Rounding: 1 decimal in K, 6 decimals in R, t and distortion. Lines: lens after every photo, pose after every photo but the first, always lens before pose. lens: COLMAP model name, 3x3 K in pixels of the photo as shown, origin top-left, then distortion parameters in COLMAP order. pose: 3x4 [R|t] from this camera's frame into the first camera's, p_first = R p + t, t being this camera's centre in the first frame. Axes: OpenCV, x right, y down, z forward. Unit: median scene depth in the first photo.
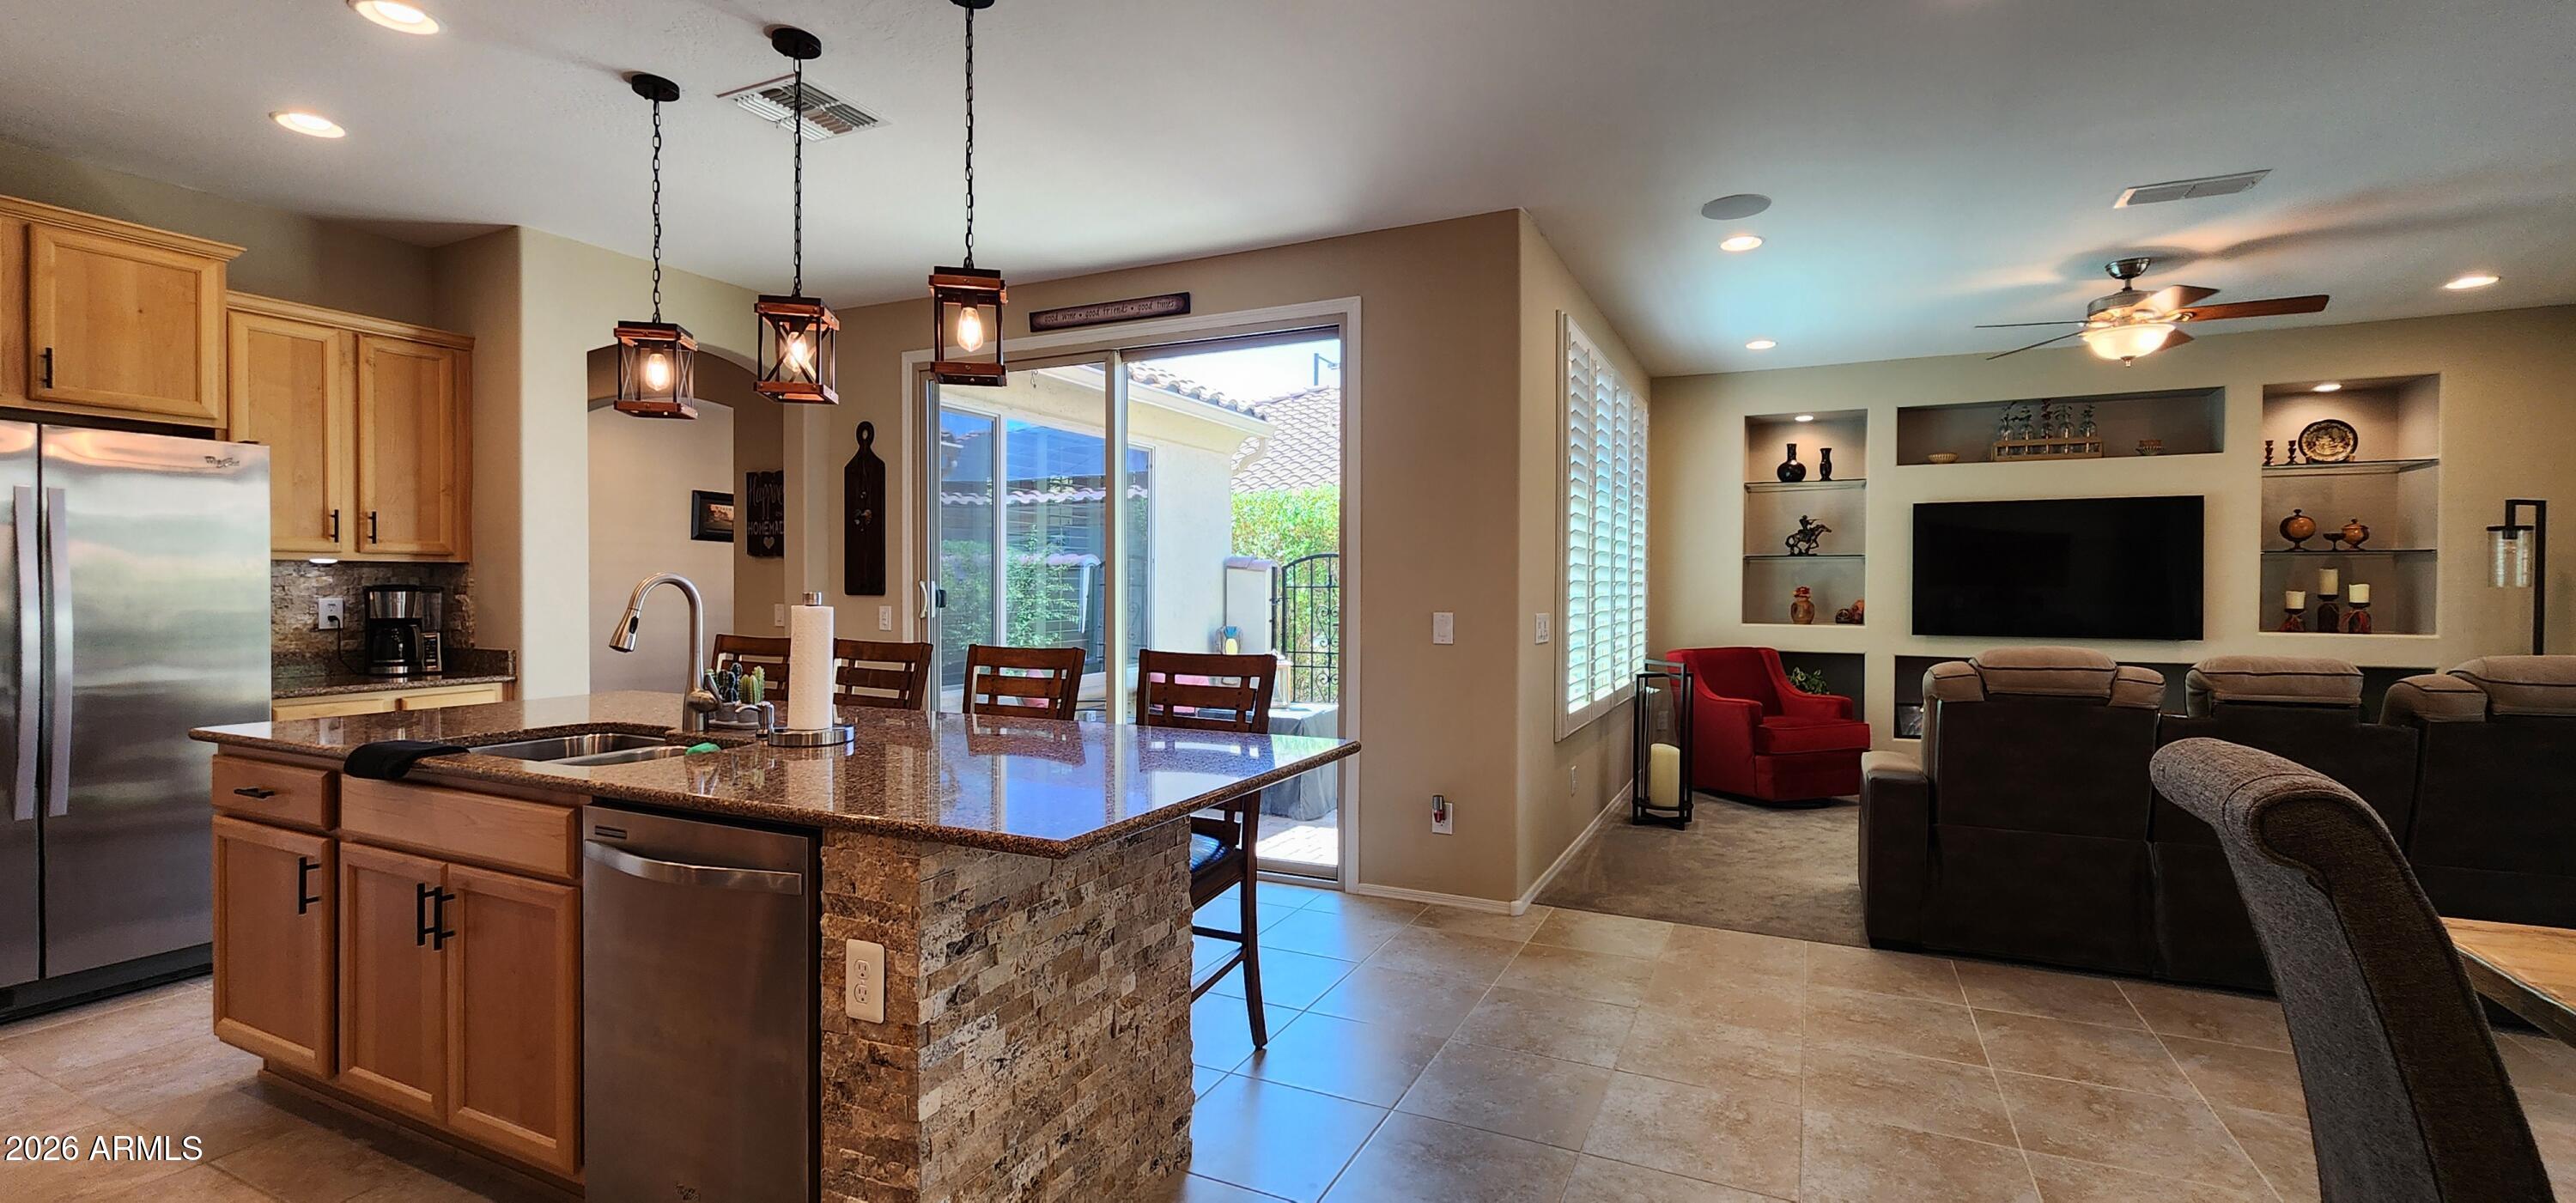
lens RADIAL K [[1060.7, 0, 1302.9], [0, 1060.7, 598.1], [0, 0, 1]] dist [-0.000021, -0.000002]
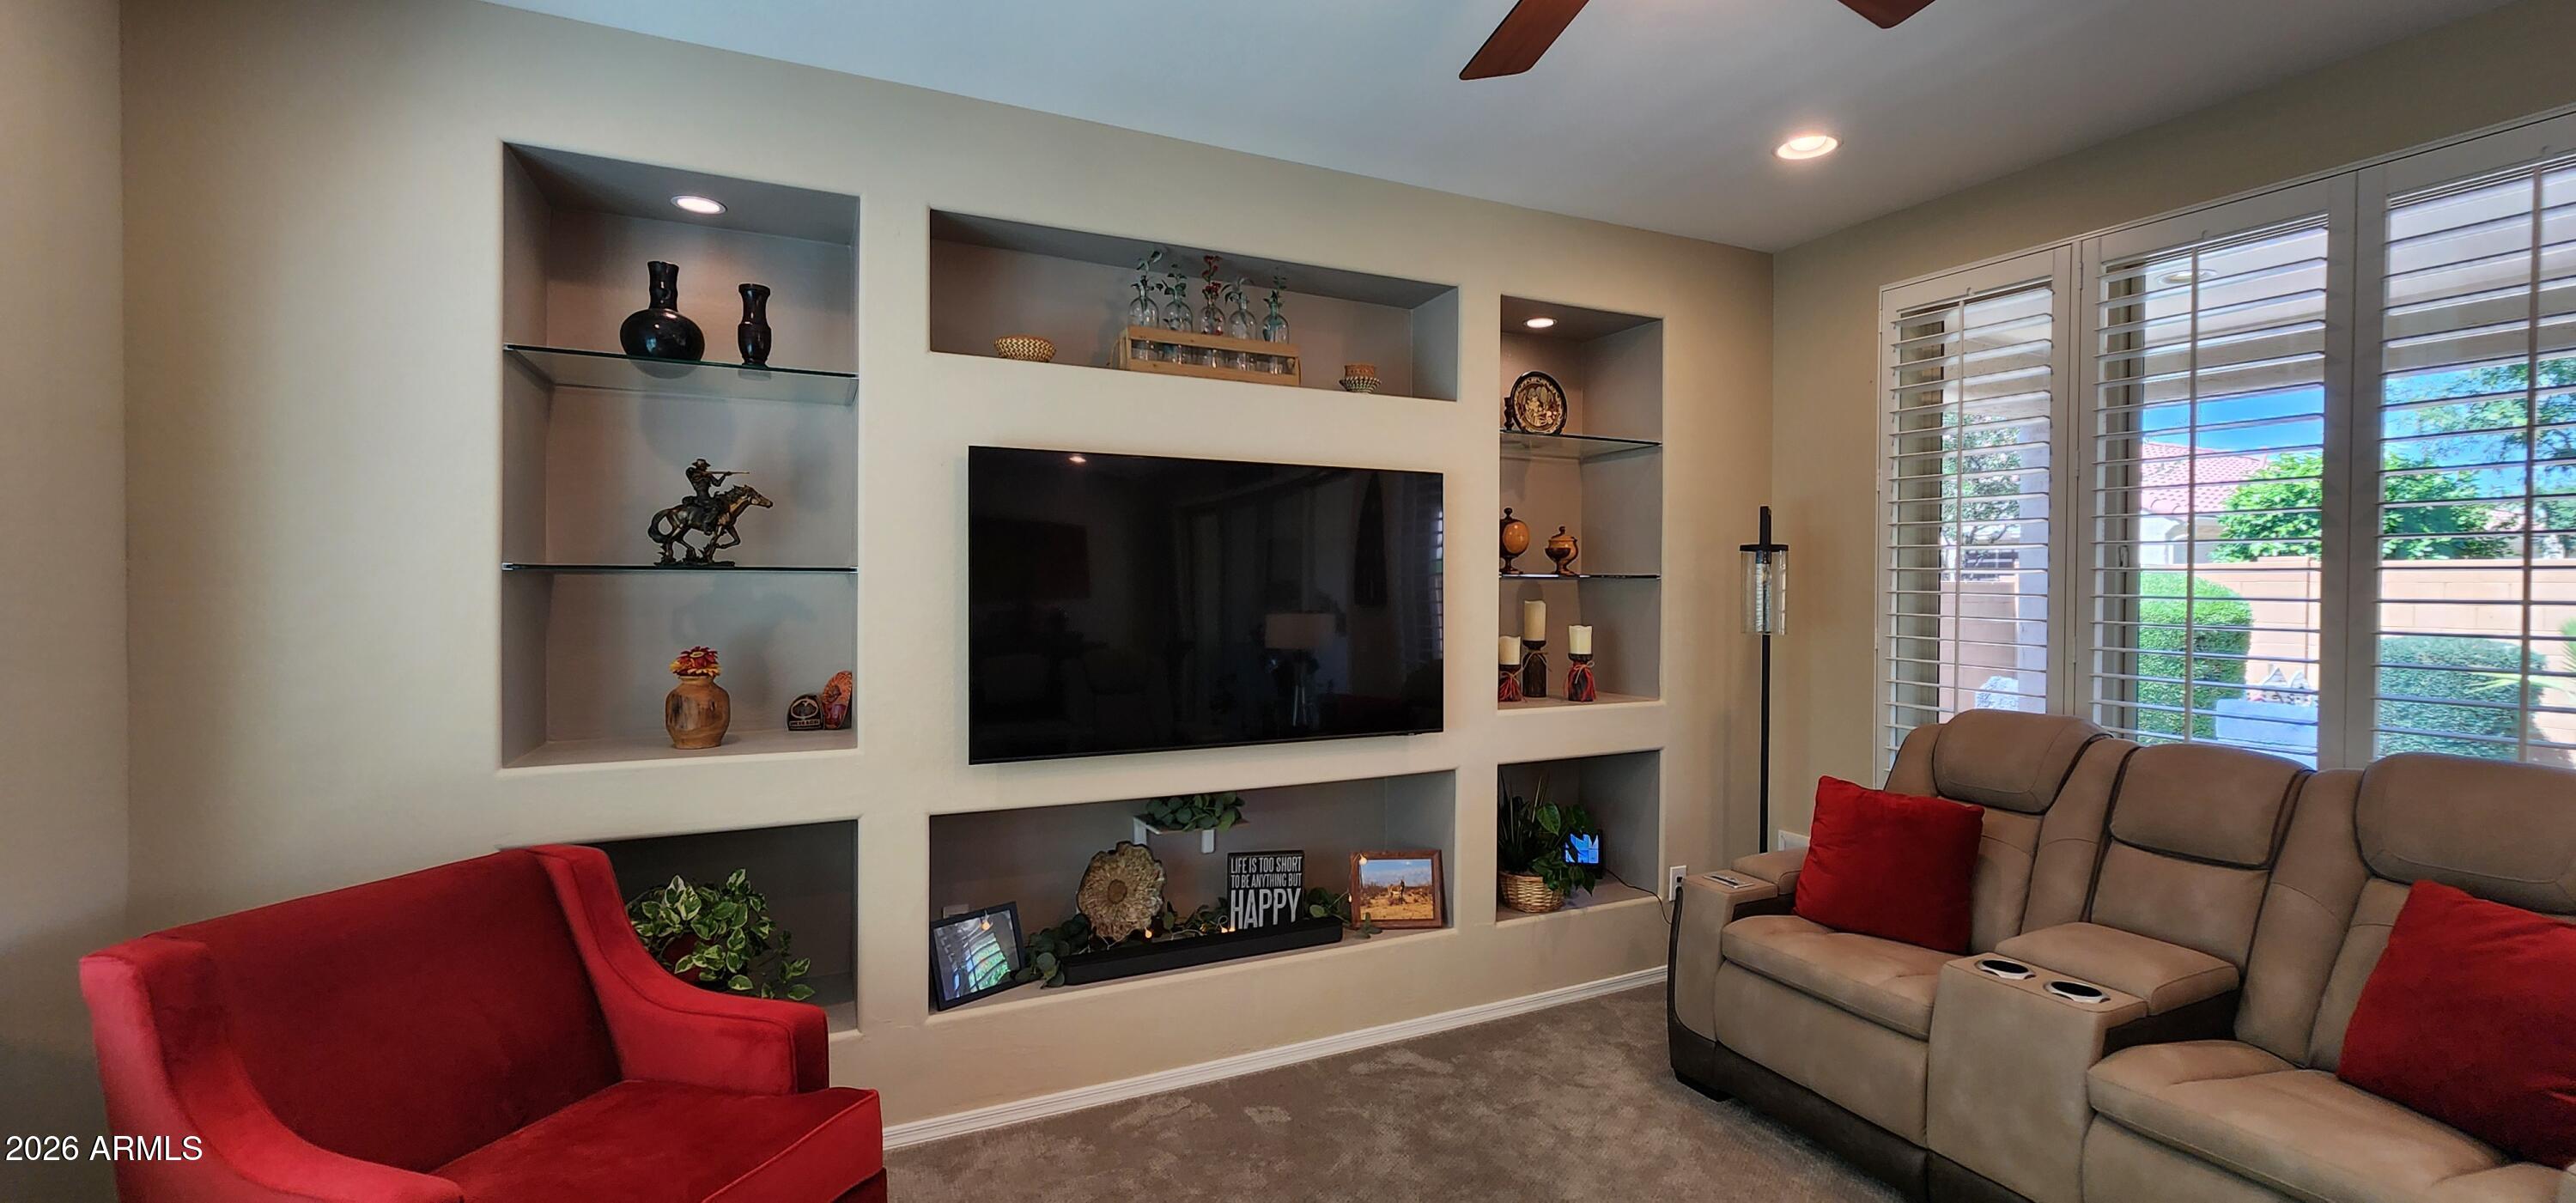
lens RADIAL K [[1060.7, 0, 1314.8], [0, 1060.7, 597.9], [0, 0, 1]] dist [-0.000021, -0.000002]
pose [[0.616779, -0.010207, 0.787070, 0.386939], [0.007179, 0.999947, 0.007342, -0.037056], [-0.787104, 0.001122, 0.616819, 0.742363]]
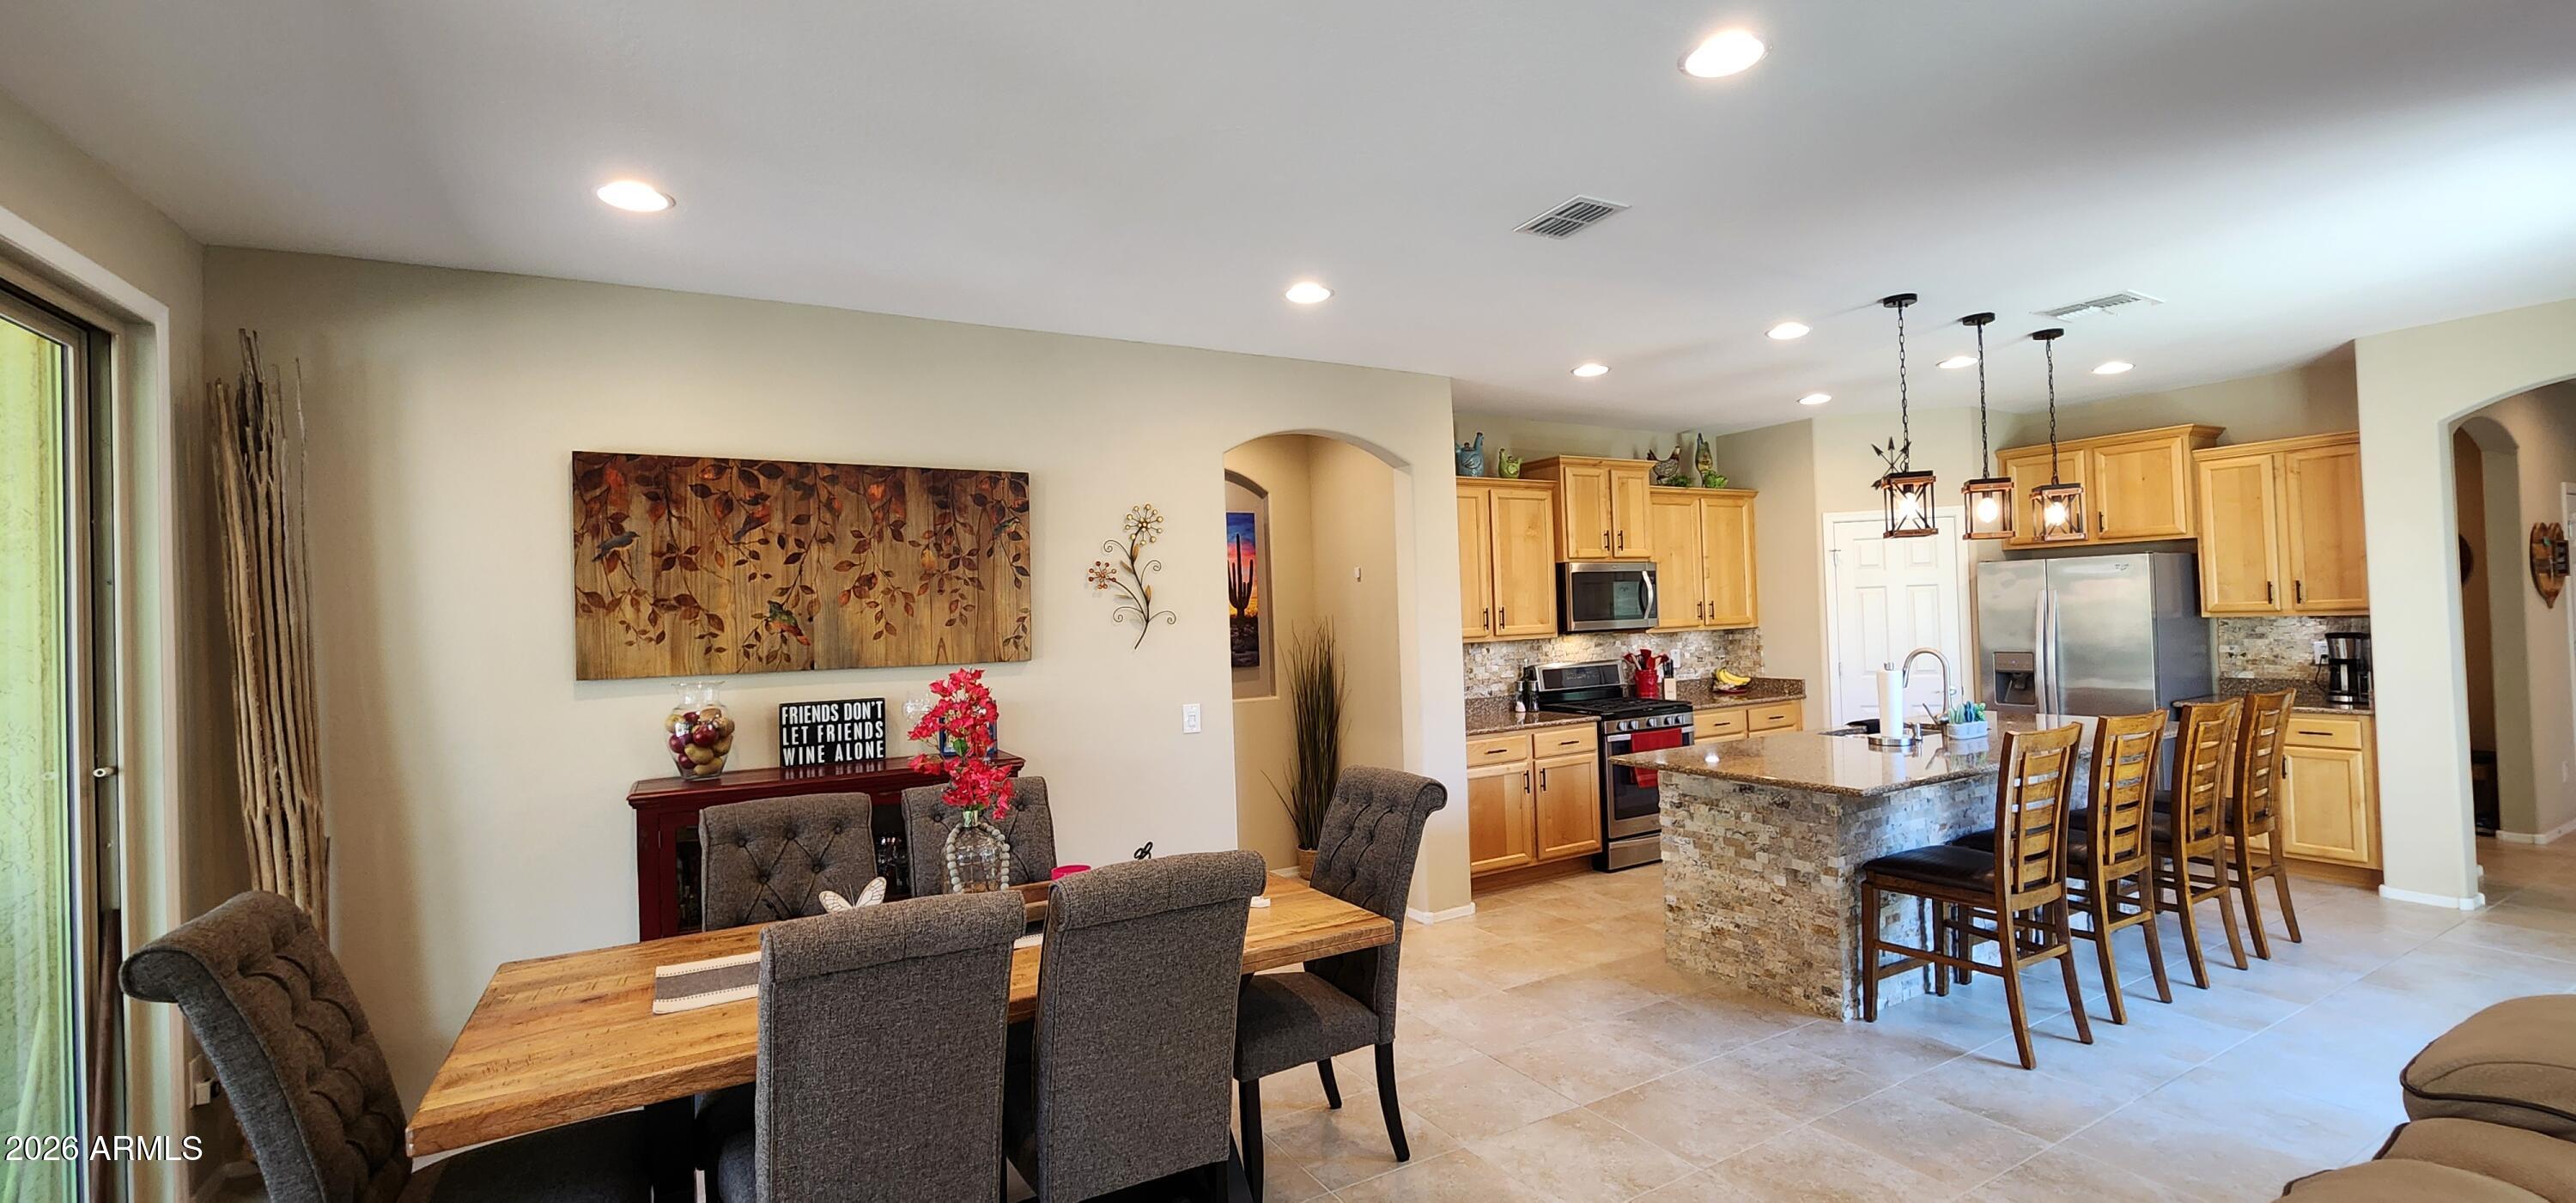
lens RADIAL K [[1060.7, 0, 1314.1], [0, 1060.7, 598.3], [0, 0, 1]] dist [-0.000021, -0.000002]
pose [[-0.558246, 0.001262, -0.829675, 0.702693], [0.021973, 0.999671, -0.013264, -0.049605], [0.829385, -0.025635, -0.558089, 0.518869]]
